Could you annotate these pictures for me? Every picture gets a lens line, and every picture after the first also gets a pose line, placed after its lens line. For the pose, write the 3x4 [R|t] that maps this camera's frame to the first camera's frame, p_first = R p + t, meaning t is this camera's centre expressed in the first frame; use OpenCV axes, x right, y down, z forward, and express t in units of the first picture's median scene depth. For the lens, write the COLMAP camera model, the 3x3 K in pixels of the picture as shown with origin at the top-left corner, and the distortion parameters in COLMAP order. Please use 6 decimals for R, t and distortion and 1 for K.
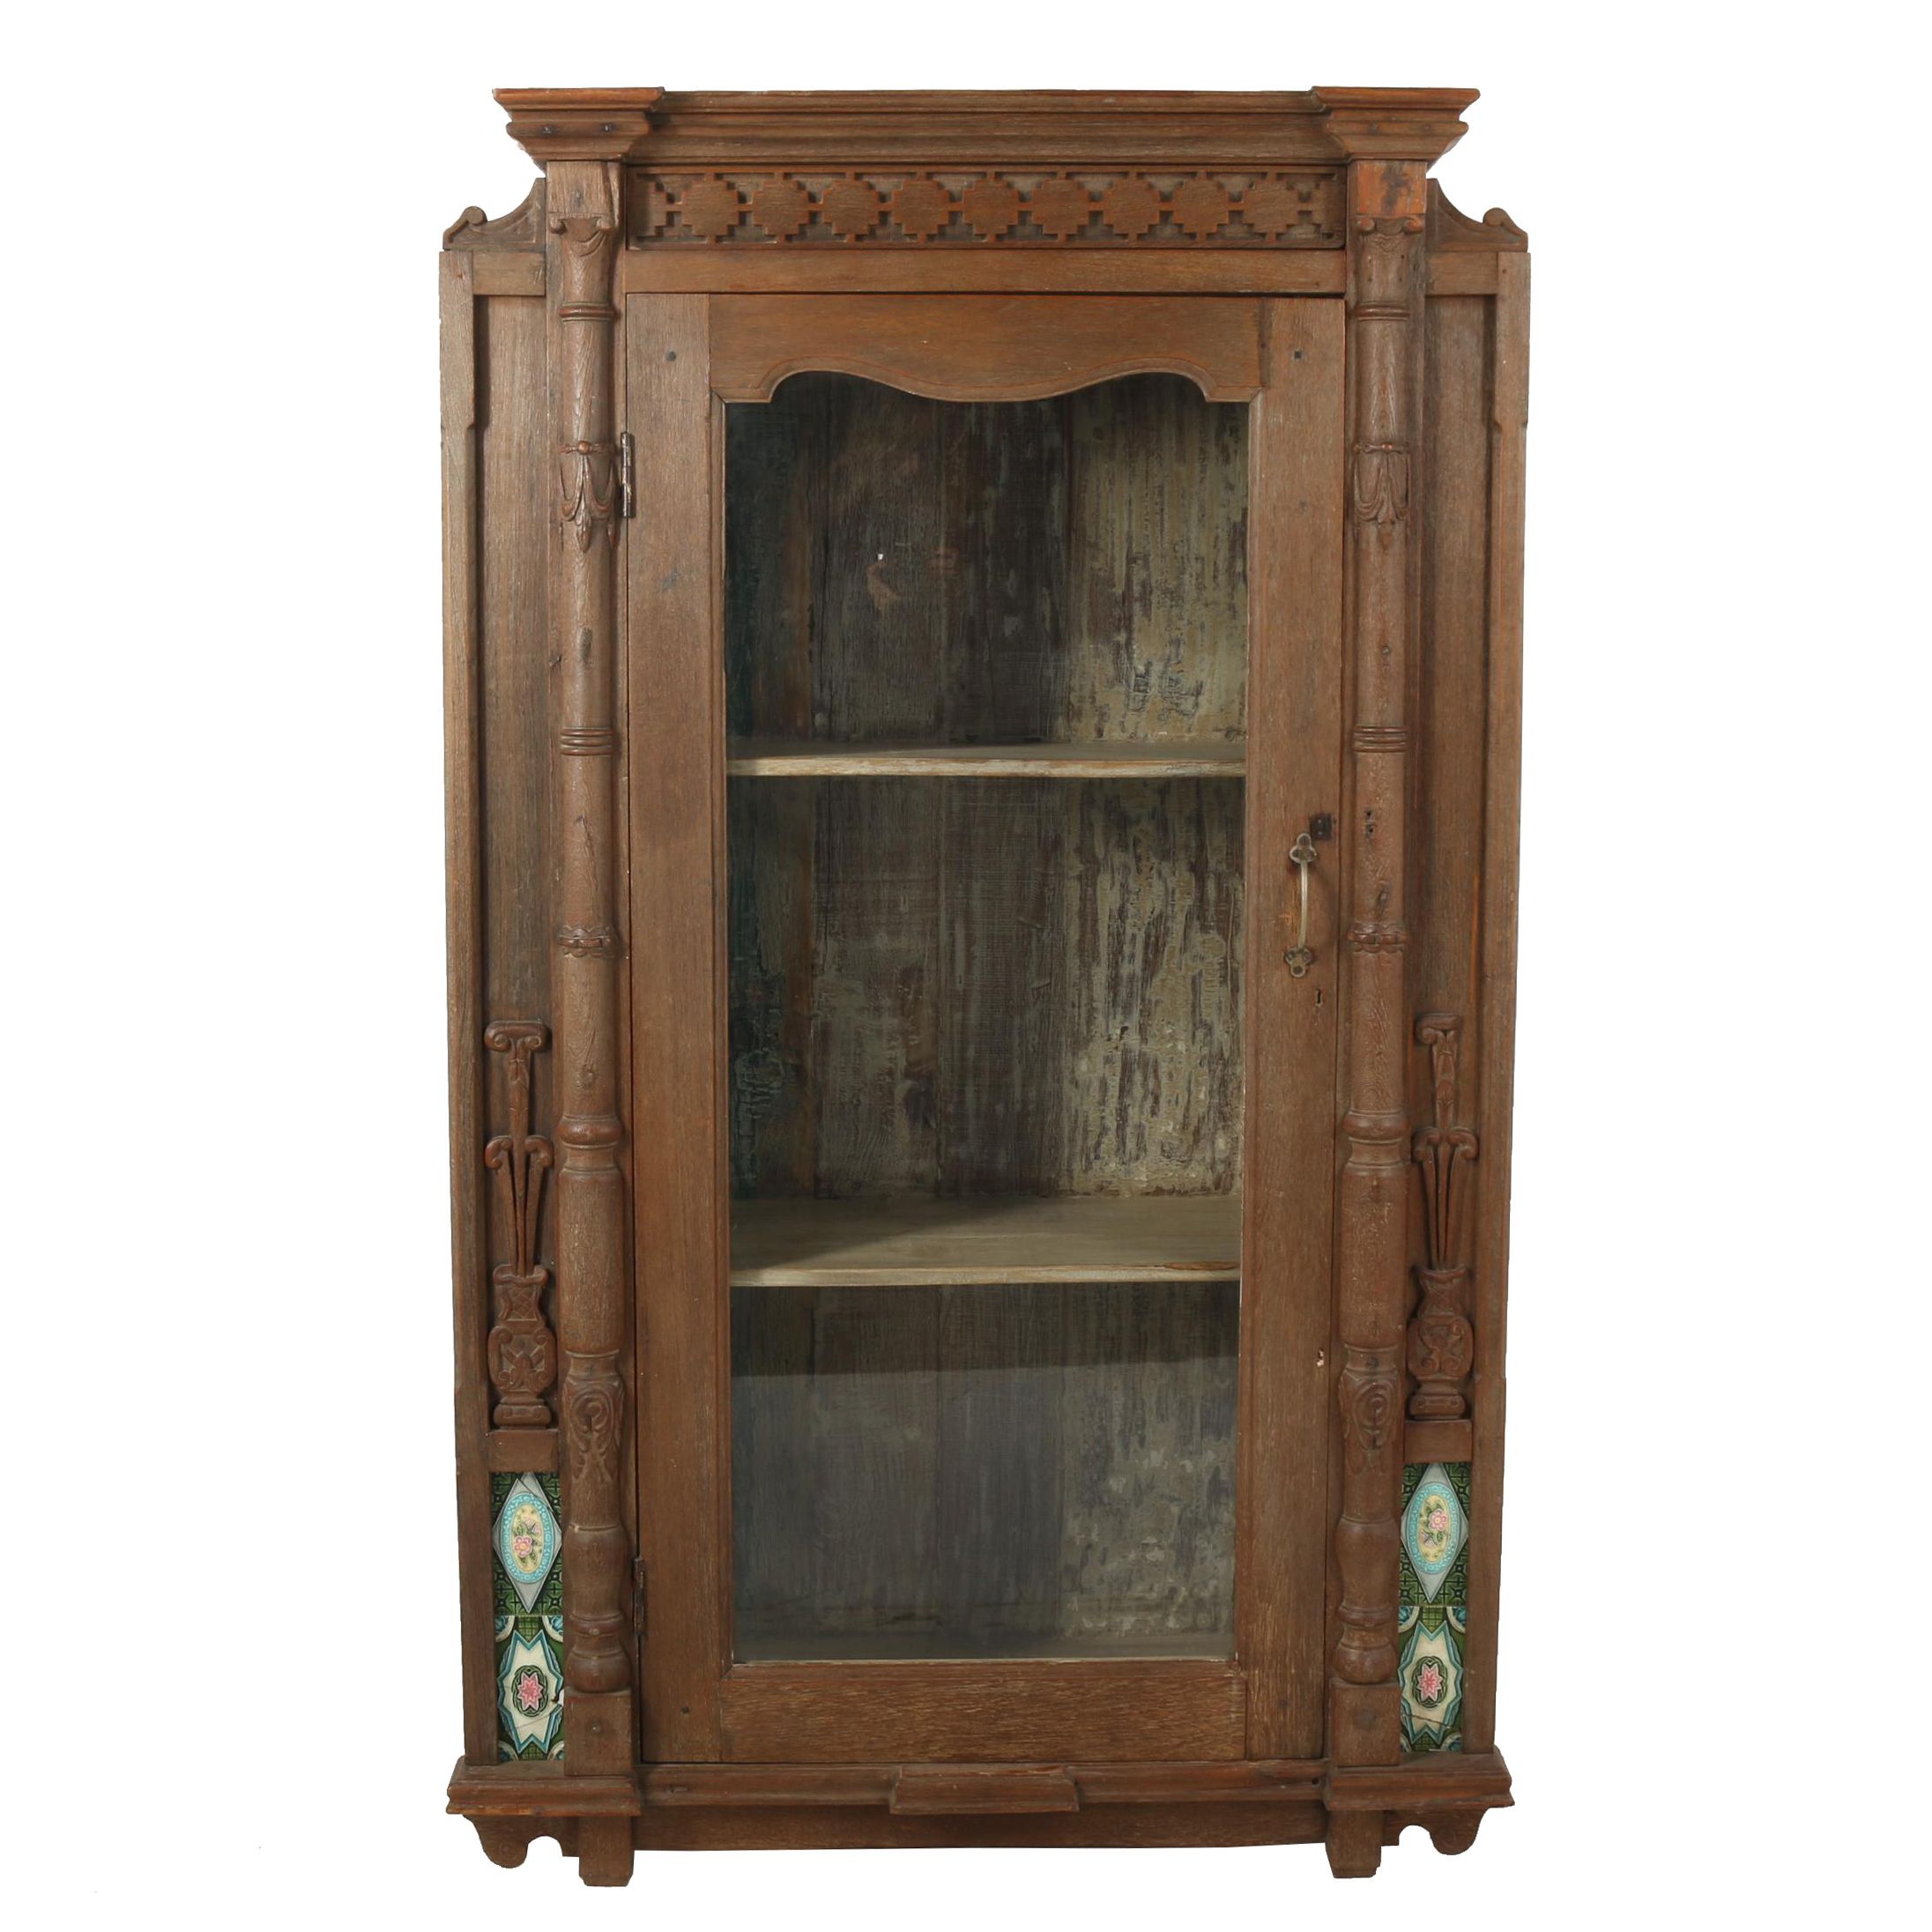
lens RADIAL K [[3348.5, 0, 964.2], [0, 3348.5, 1010.6], [0, 0, 1]] dist [-0.127977, 0.023998]
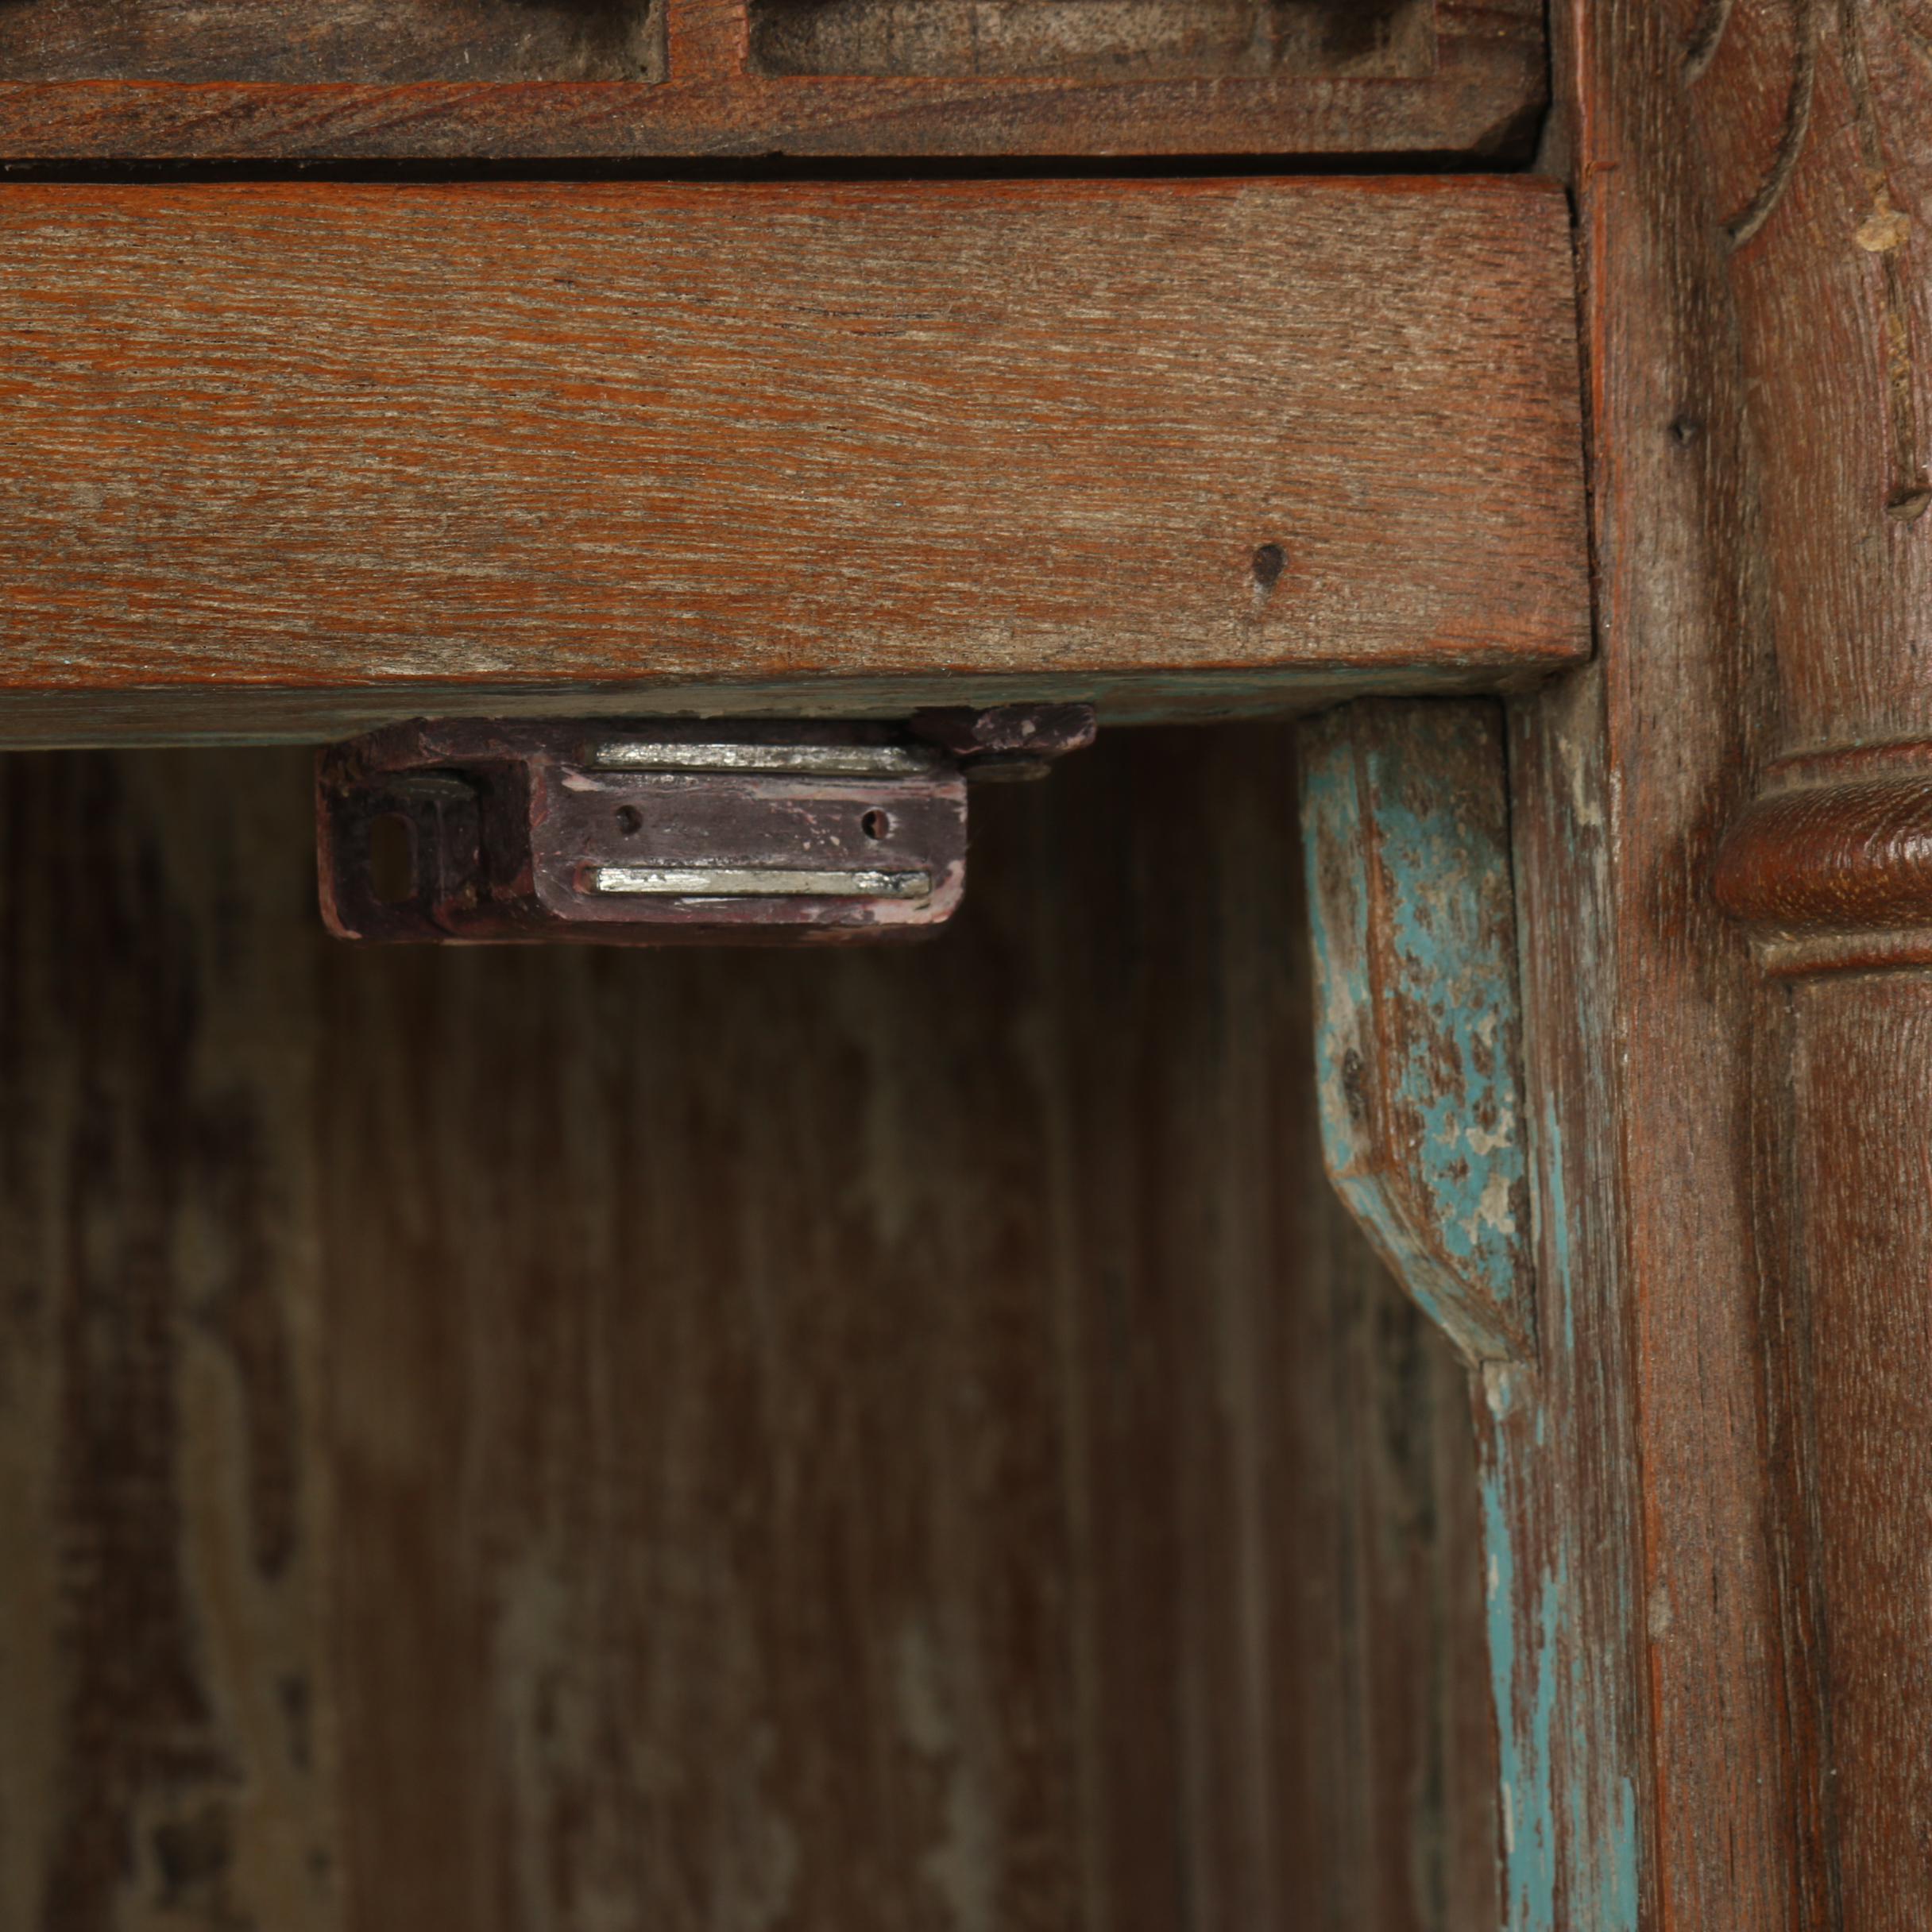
lens RADIAL K [[6872.7, 0, 966.0], [0, 6872.7, 966.0], [0, 0, 1]] dist [0.028086, -0.139137]
pose [[0.973586, -0.028490, 0.226537, 0.055889], [0.073013, 0.978935, -0.190673, -0.167096], [-0.216333, 0.202177, 0.955157, 0.795005]]
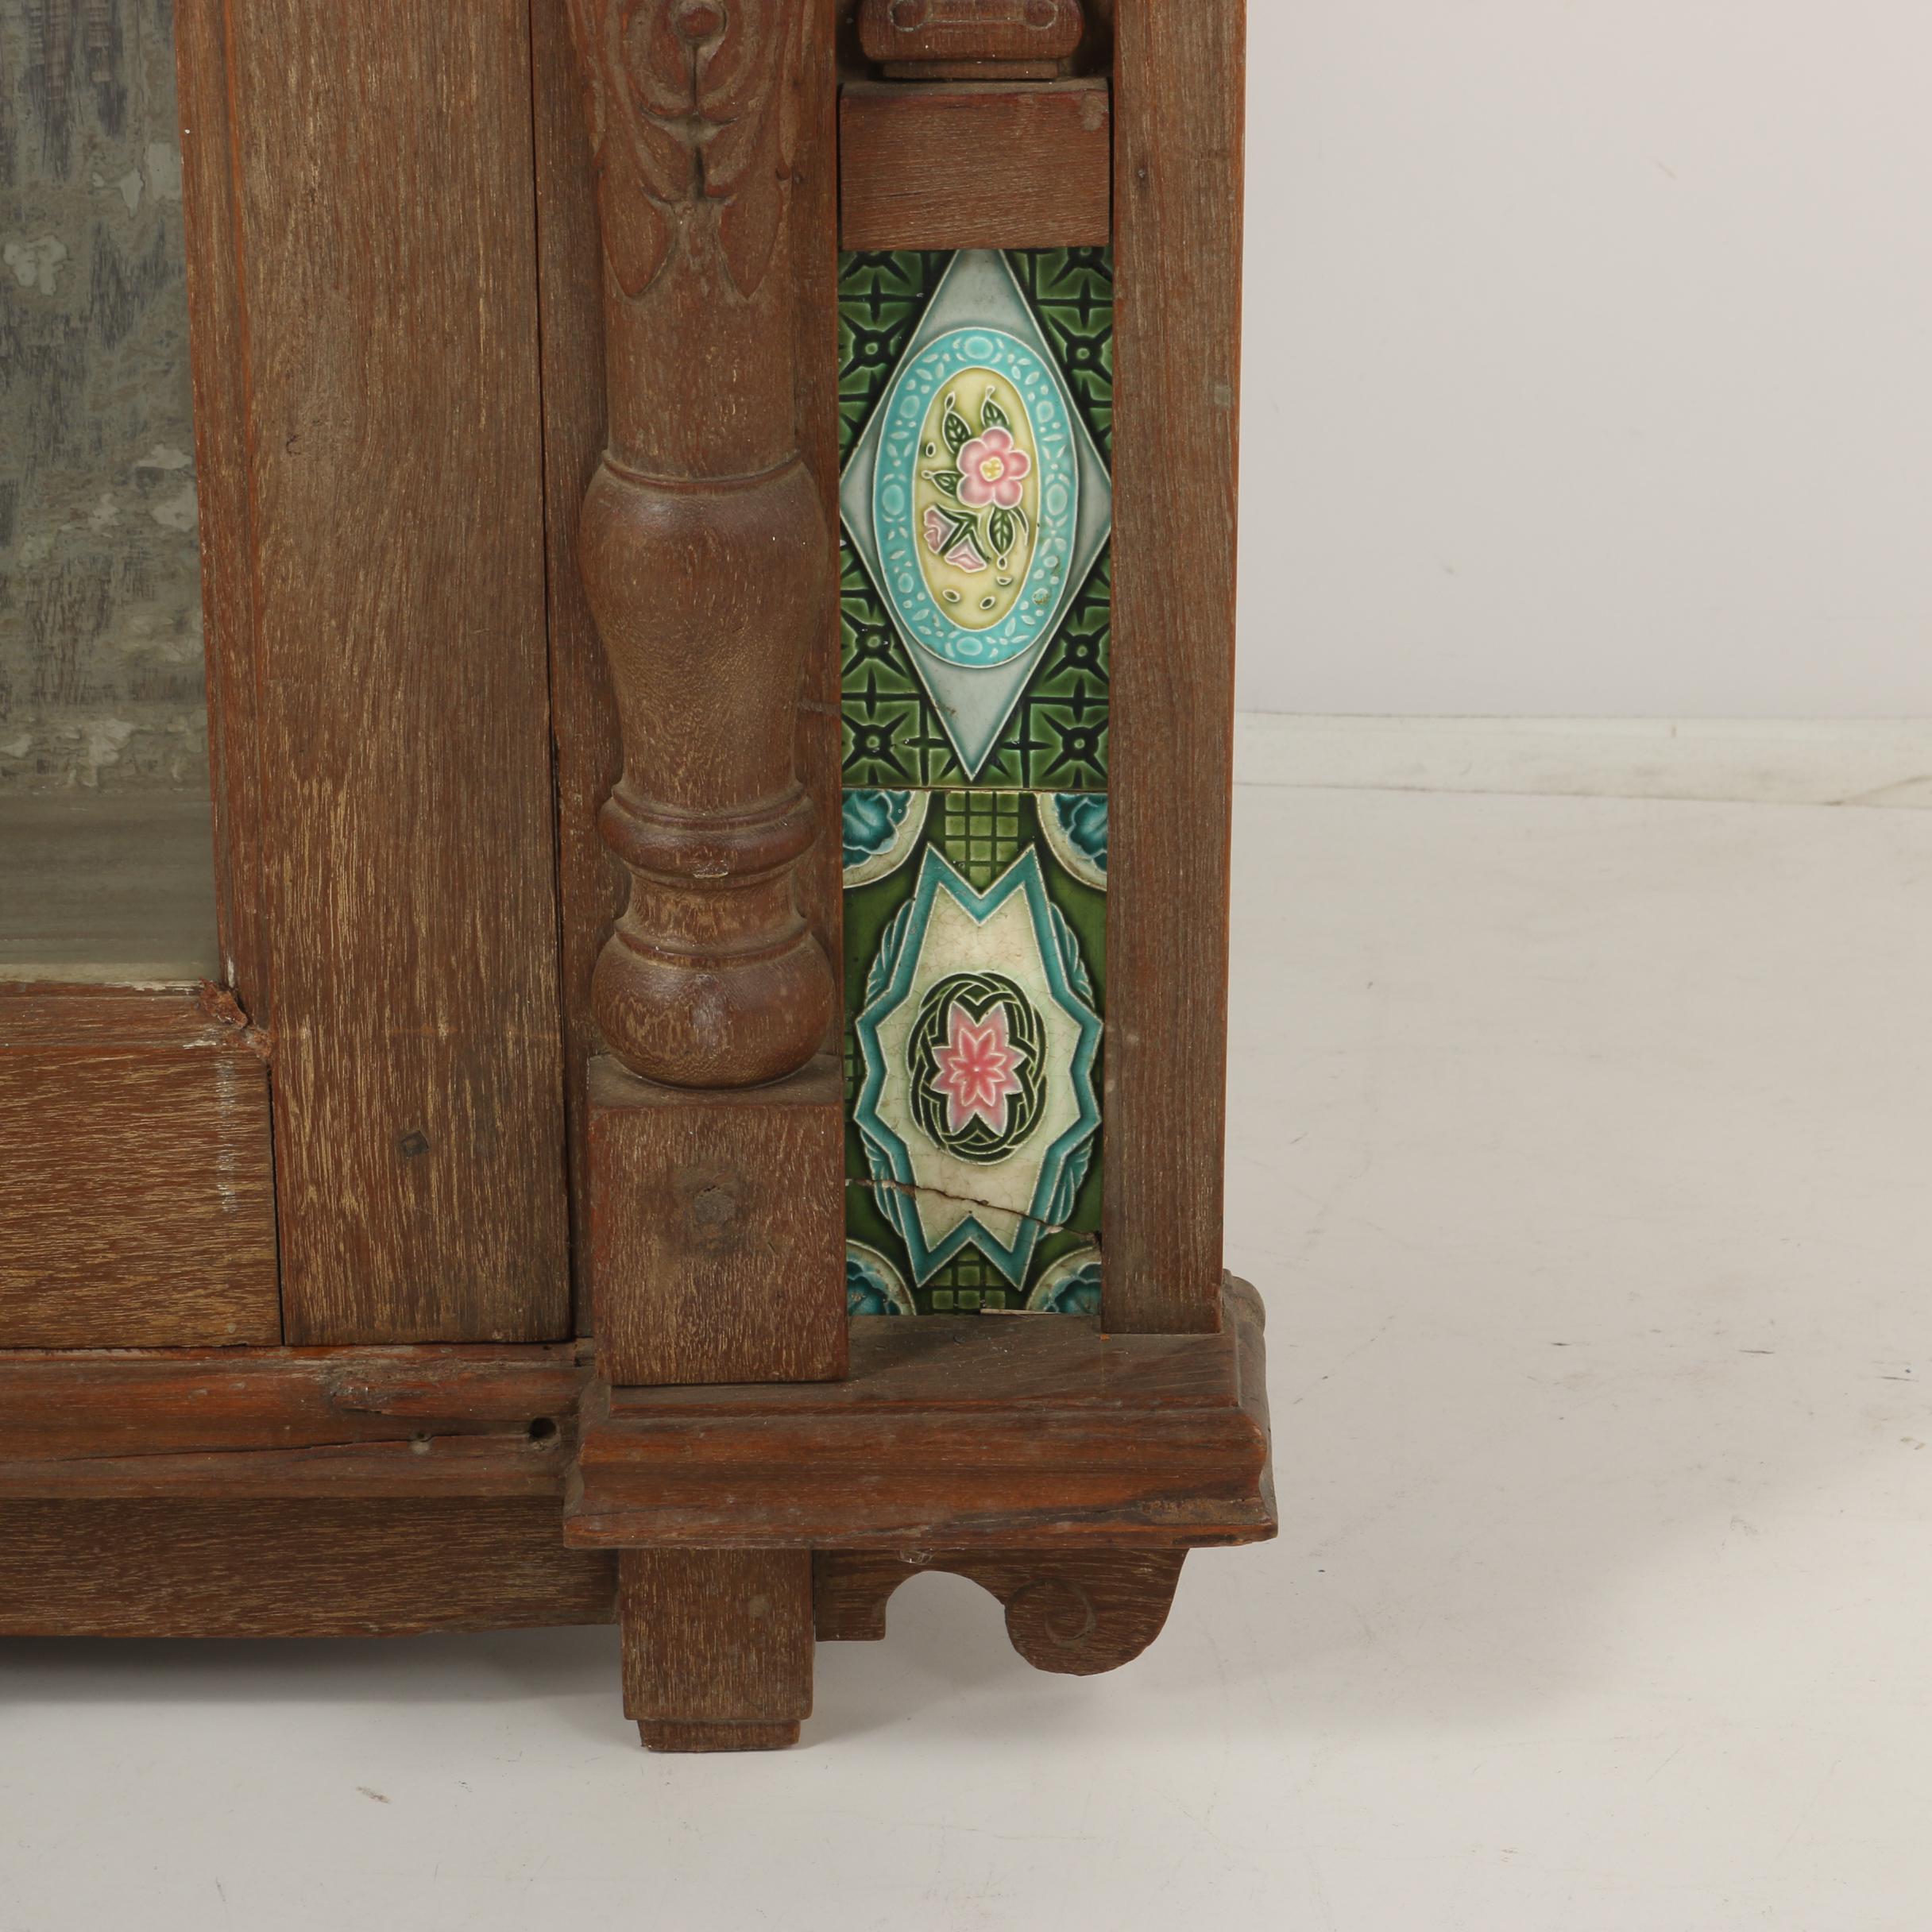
lens RADIAL K [[6872.7, 0, 966.0], [0, 6872.7, 966.0], [0, 0, 1]] dist [0.028086, -0.139137]
pose [[0.999649, 0.003869, -0.026198, 0.154386], [0.003677, 0.959408, 0.281999, 0.040251], [0.026226, -0.281997, 0.959057, 0.480345]]
